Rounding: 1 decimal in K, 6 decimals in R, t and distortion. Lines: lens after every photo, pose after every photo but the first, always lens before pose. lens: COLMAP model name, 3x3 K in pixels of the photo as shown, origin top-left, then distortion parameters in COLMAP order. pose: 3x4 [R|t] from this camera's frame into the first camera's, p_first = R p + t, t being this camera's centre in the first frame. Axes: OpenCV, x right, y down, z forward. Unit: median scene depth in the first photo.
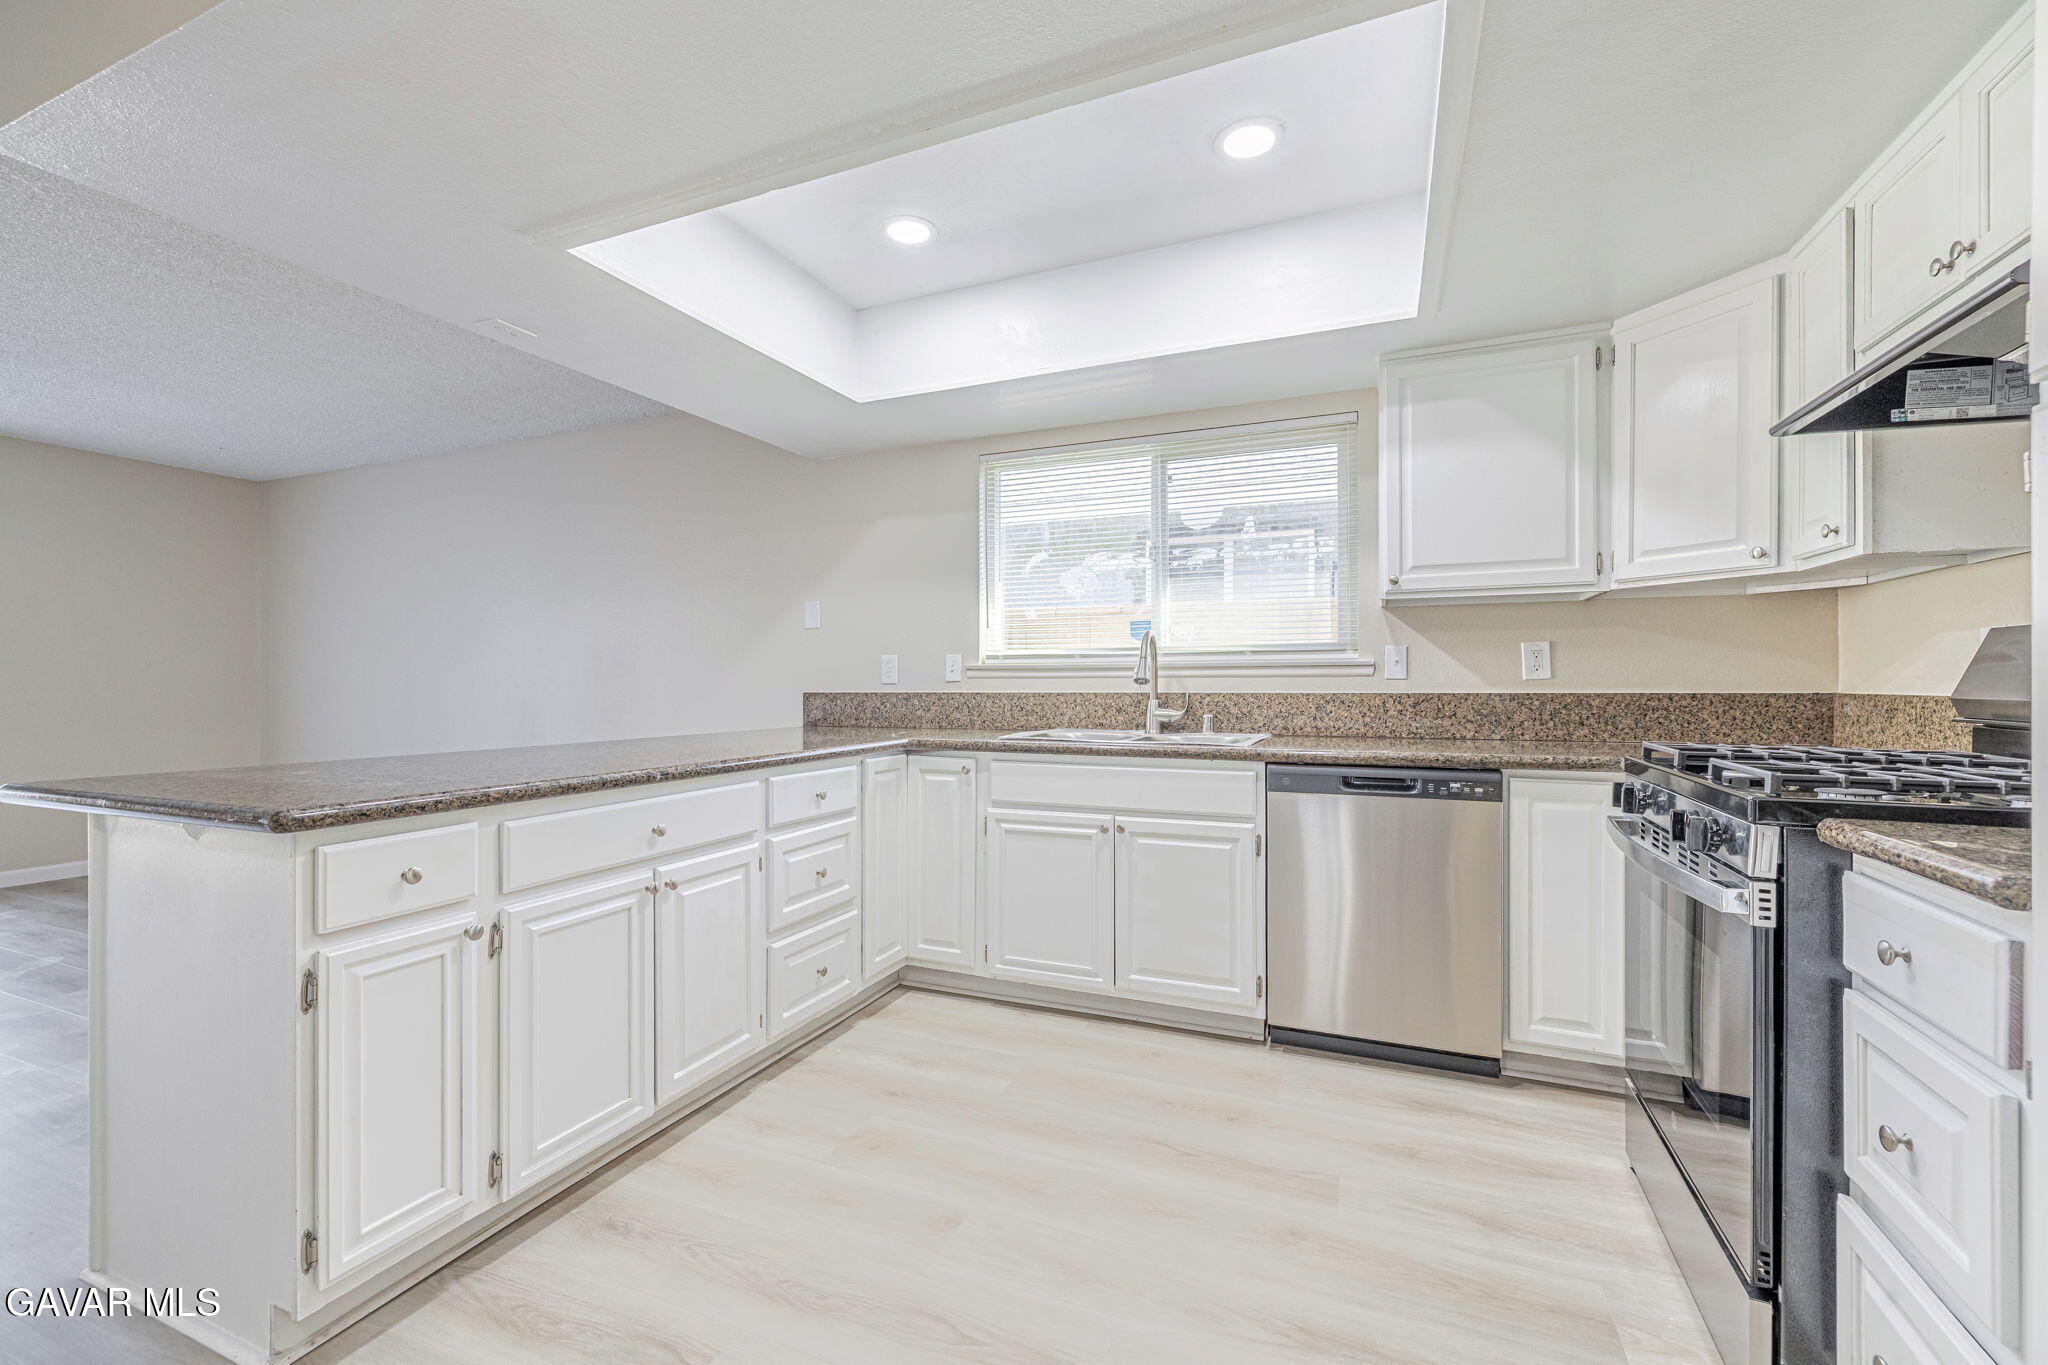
lens RADIAL K [[856.7, 0, 1017.4], [0, 856.7, 682.6], [0, 0, 1]] dist [0.000253, 0.000112]
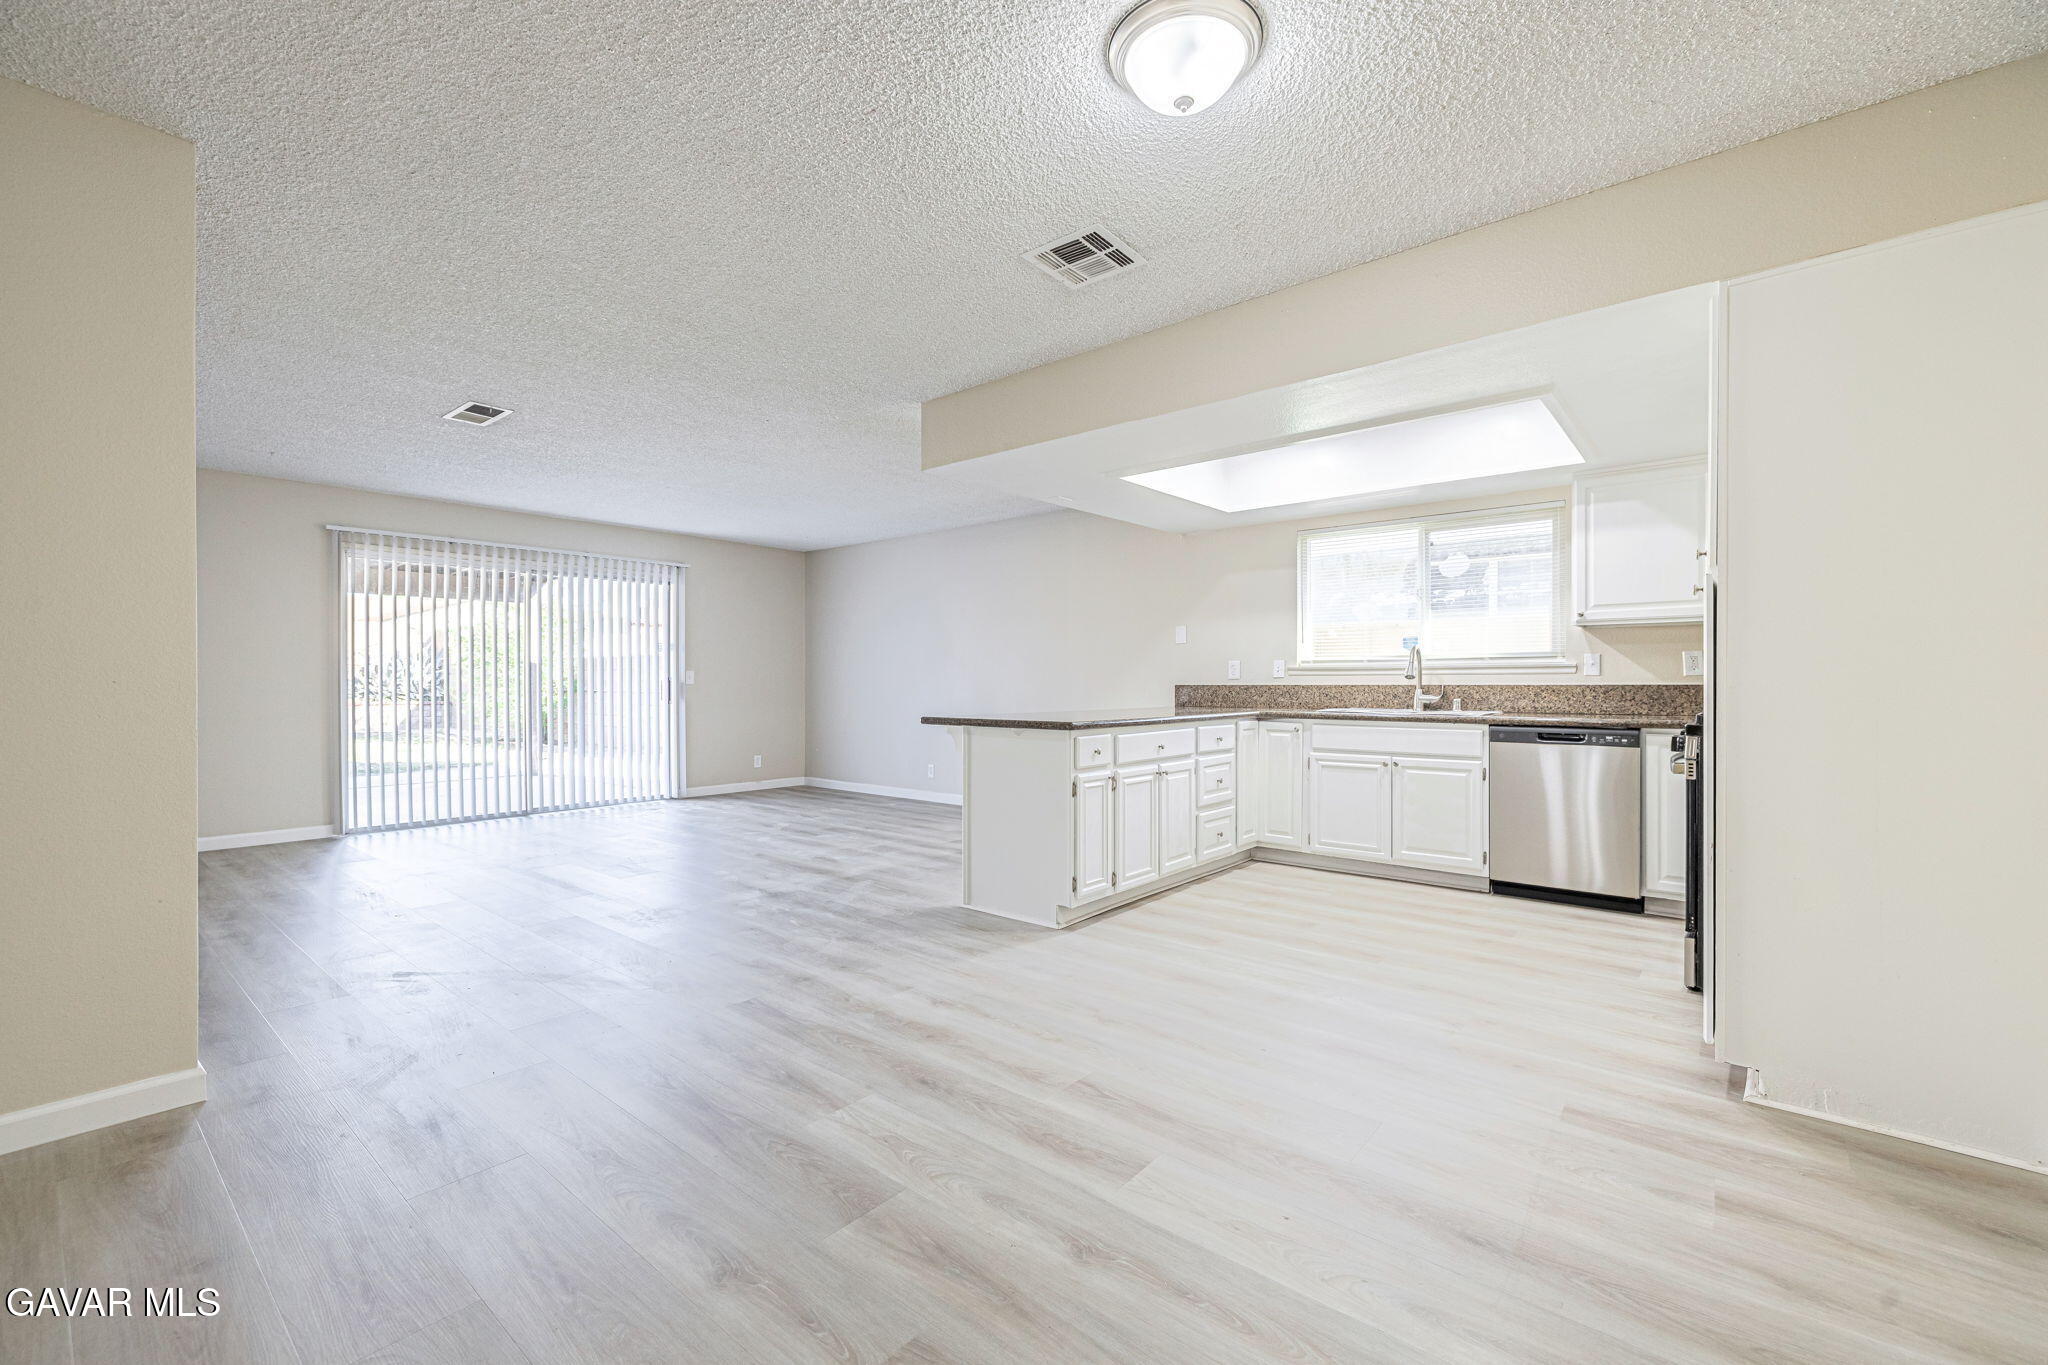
lens RADIAL K [[856.7, 0, 1017.4], [0, 856.7, 682.6], [0, 0, 1]] dist [0.000253, 0.000112]
pose [[0.956328, 0.001119, -0.292295, -0.092497], [-0.000554, 0.999998, 0.002016, 0.006045], [0.292297, -0.001766, 0.956326, -0.773282]]
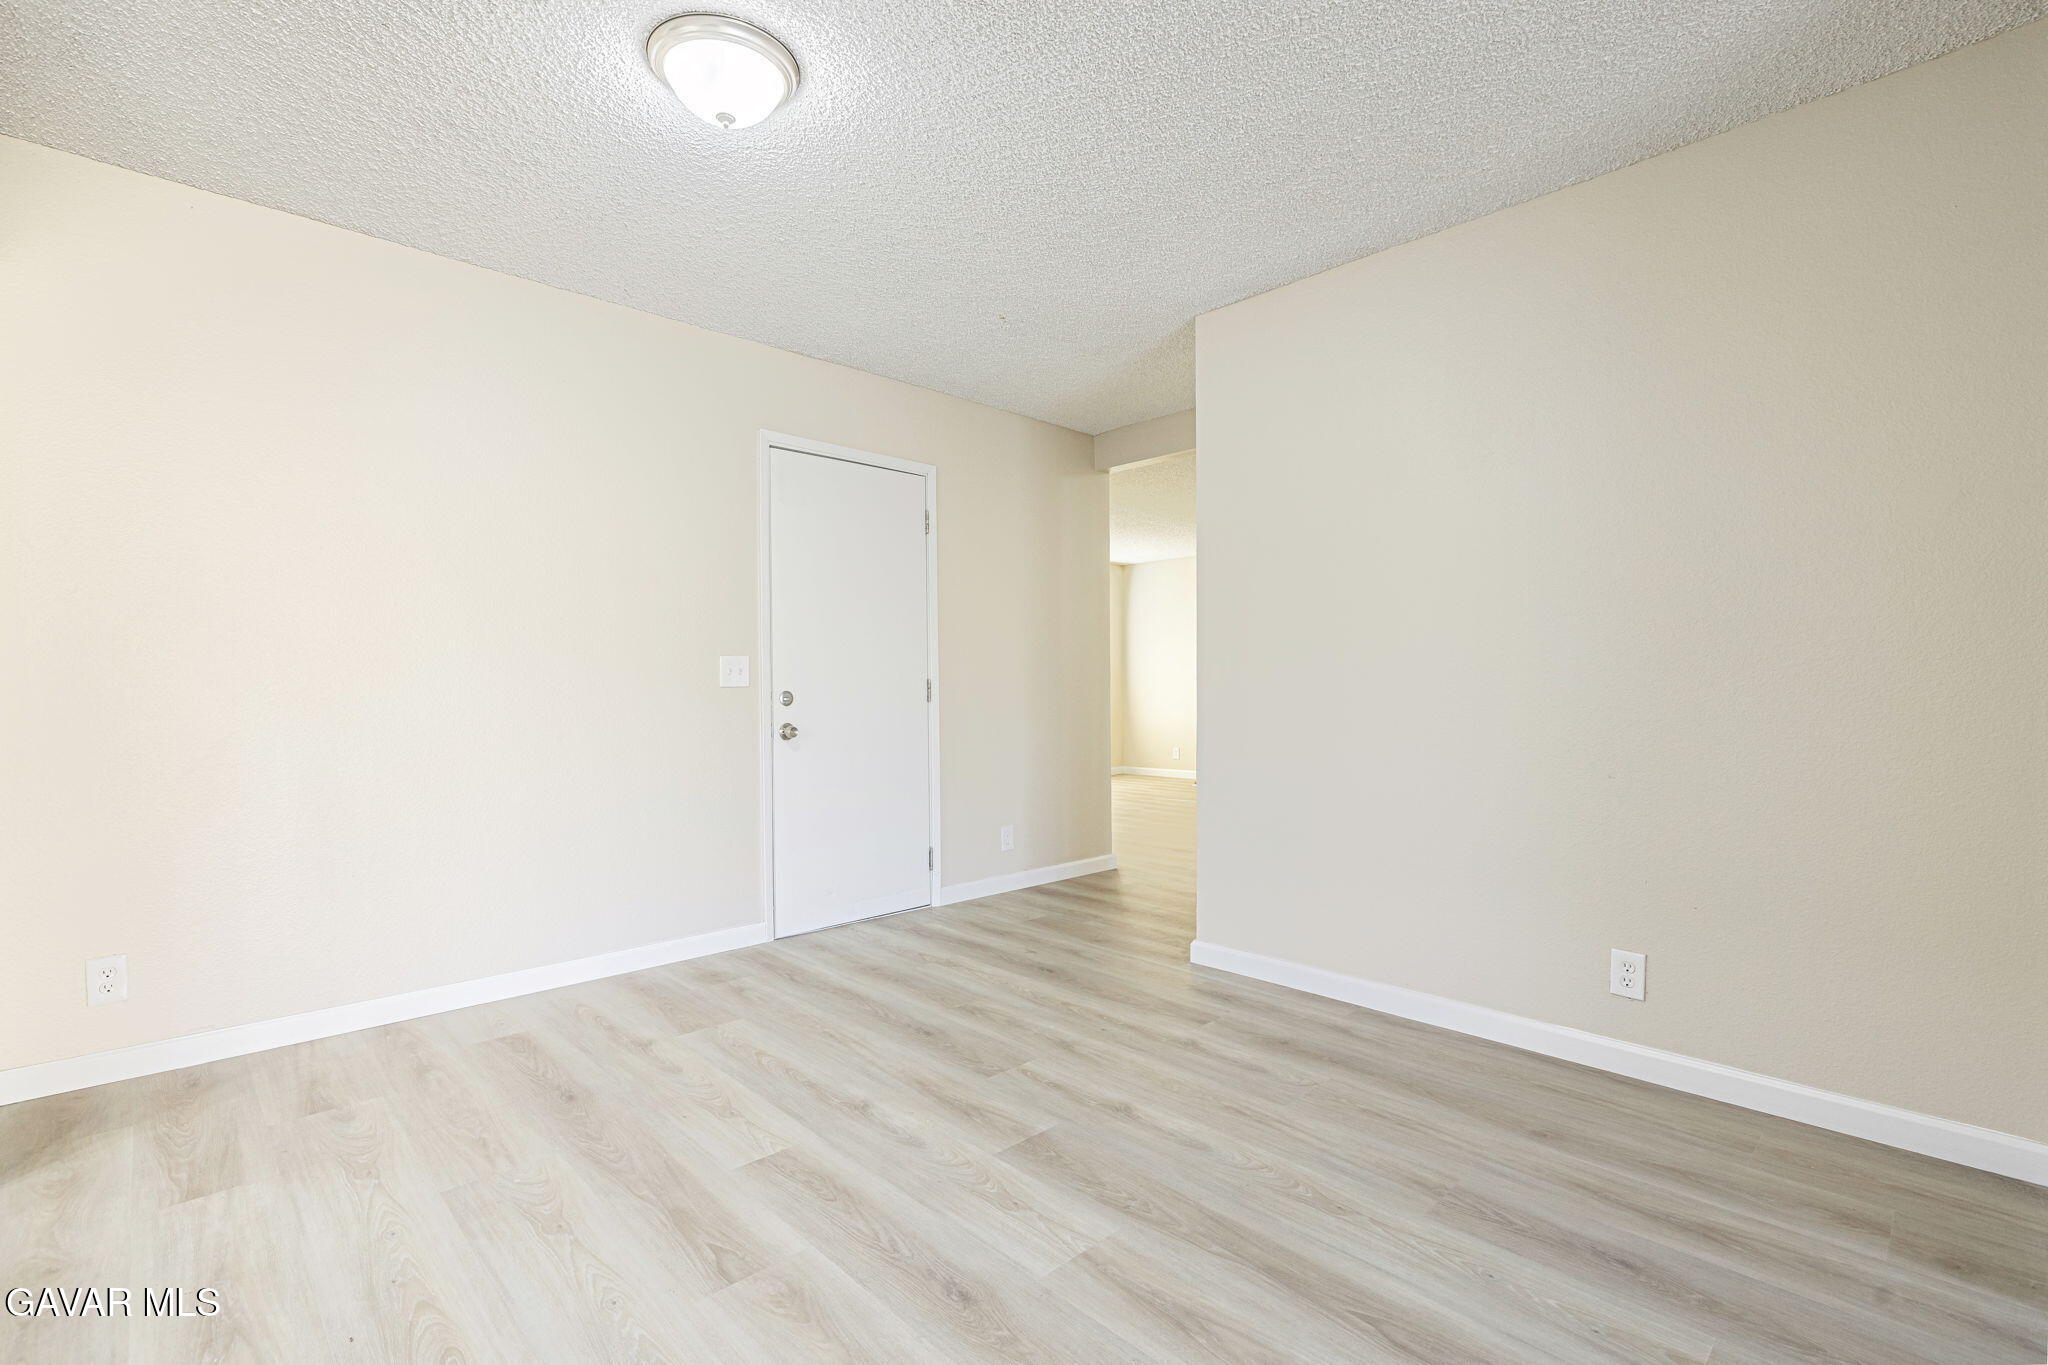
lens RADIAL K [[918.5, 0, 1006.4], [0, 918.5, 688.5], [0, 0, 1]] dist [0.001348, 0.000605]
pose [[-0.914623, -0.000489, 0.404307, -0.643935], [0.002322, 0.999976, 0.006464, 0.011950], [-0.404301, 0.006851, -0.914601, 0.433054]]
